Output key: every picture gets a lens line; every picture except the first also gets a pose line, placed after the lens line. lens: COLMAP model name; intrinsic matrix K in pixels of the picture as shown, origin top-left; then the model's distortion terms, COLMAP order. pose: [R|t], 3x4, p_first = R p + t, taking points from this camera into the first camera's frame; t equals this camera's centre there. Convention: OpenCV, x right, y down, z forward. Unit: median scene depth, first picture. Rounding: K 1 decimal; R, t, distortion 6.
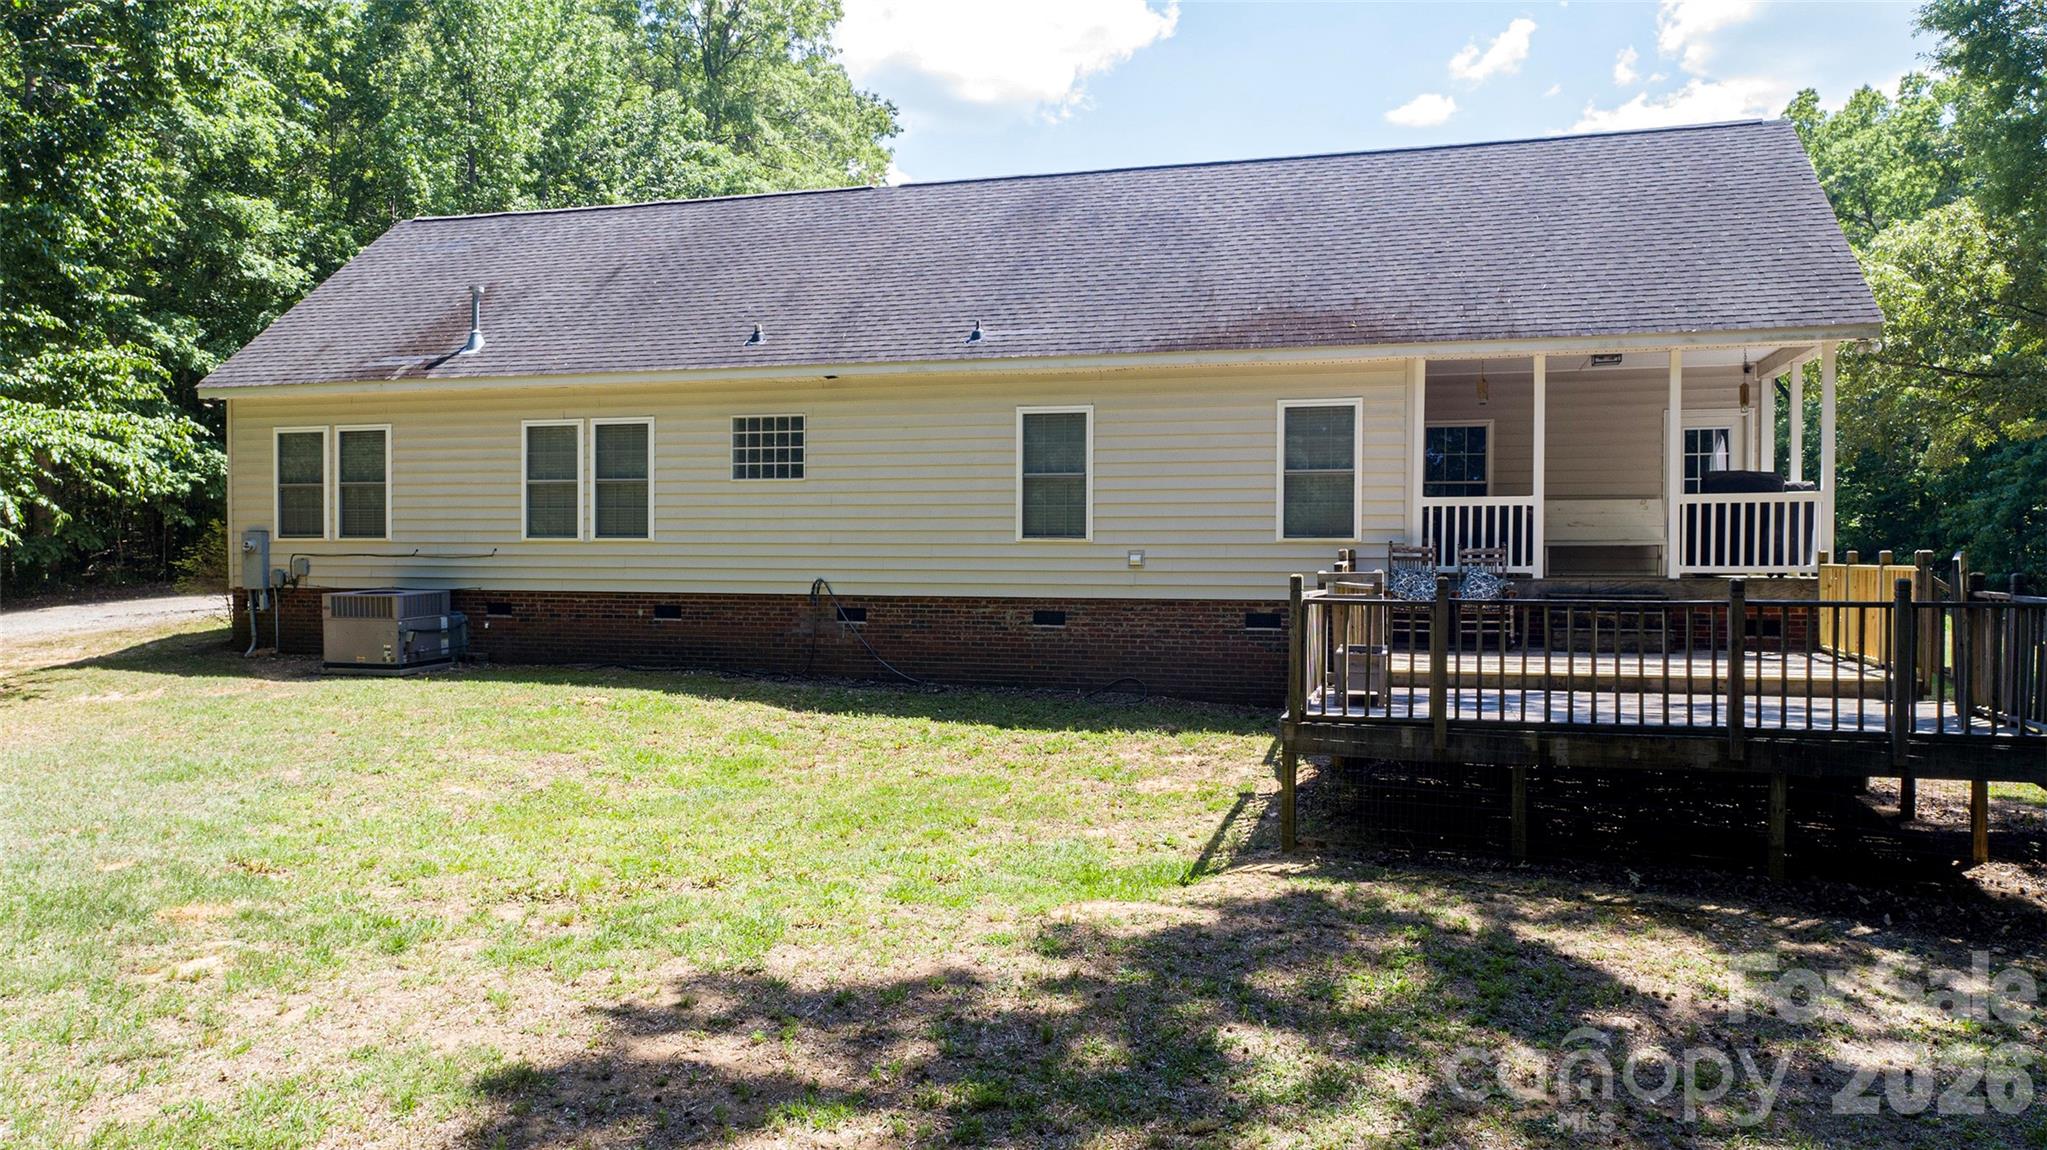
lens RADIAL K [[1421.0, 0, 1053.9], [0, 1421.0, 572.8], [0, 0, 1]] dist [-0.006263, 0.004375]
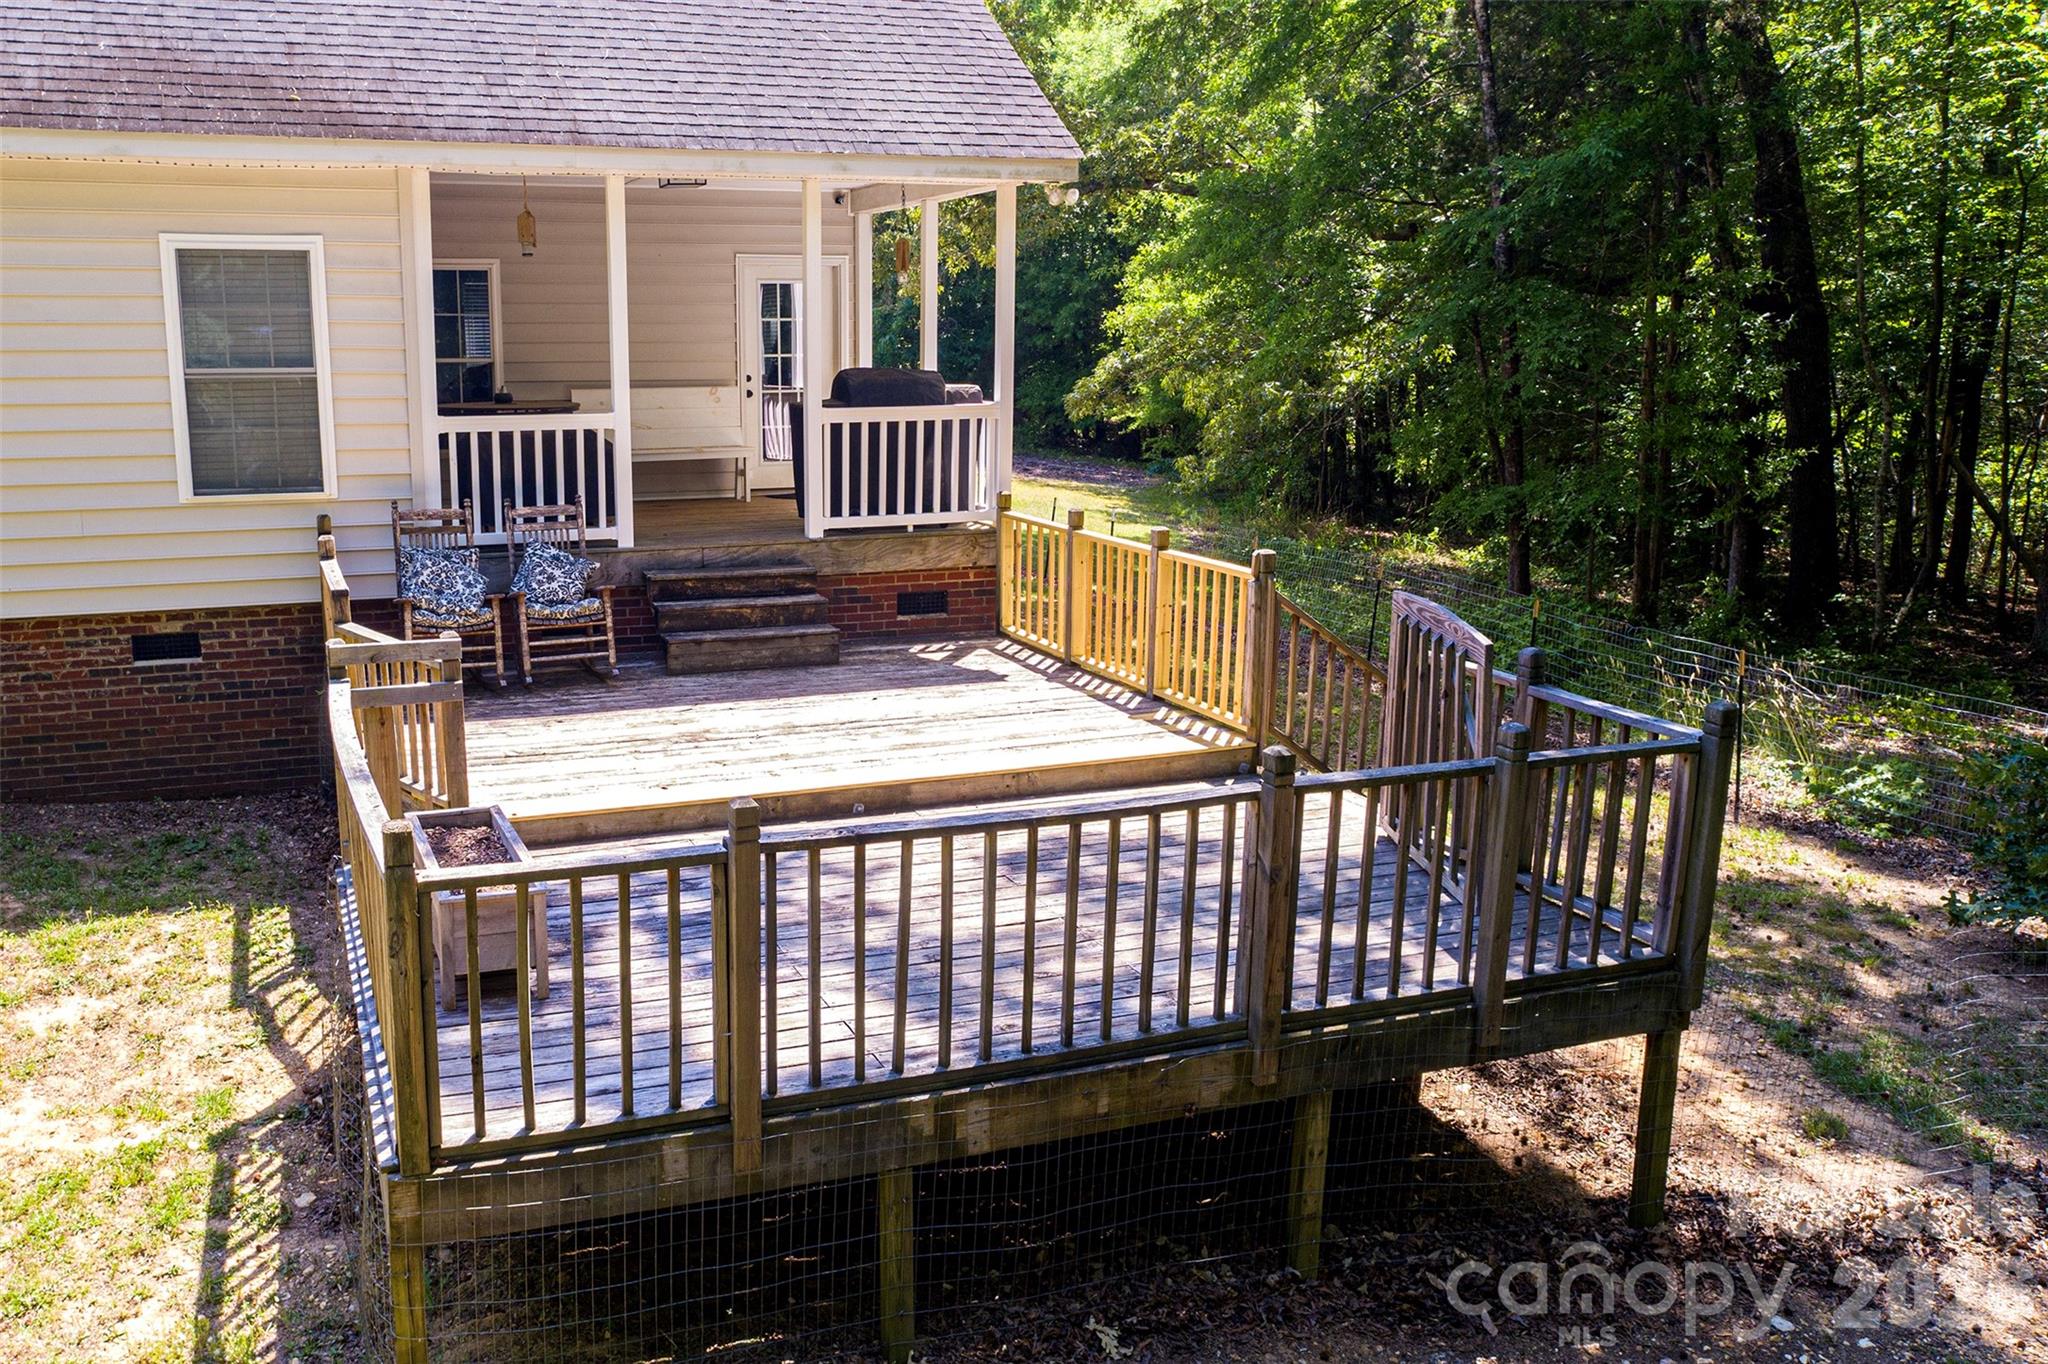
lens RADIAL K [[1612.4, 0, 796.2], [0, 1612.4, 681.0], [0, 0, 1]] dist [-0.008169, -0.001113]
pose [[0.839102, -0.114307, 0.531829, 0.018692], [0.007262, 0.979940, 0.199163, -0.077744], [-0.543926, -0.163255, 0.823099, 0.357799]]
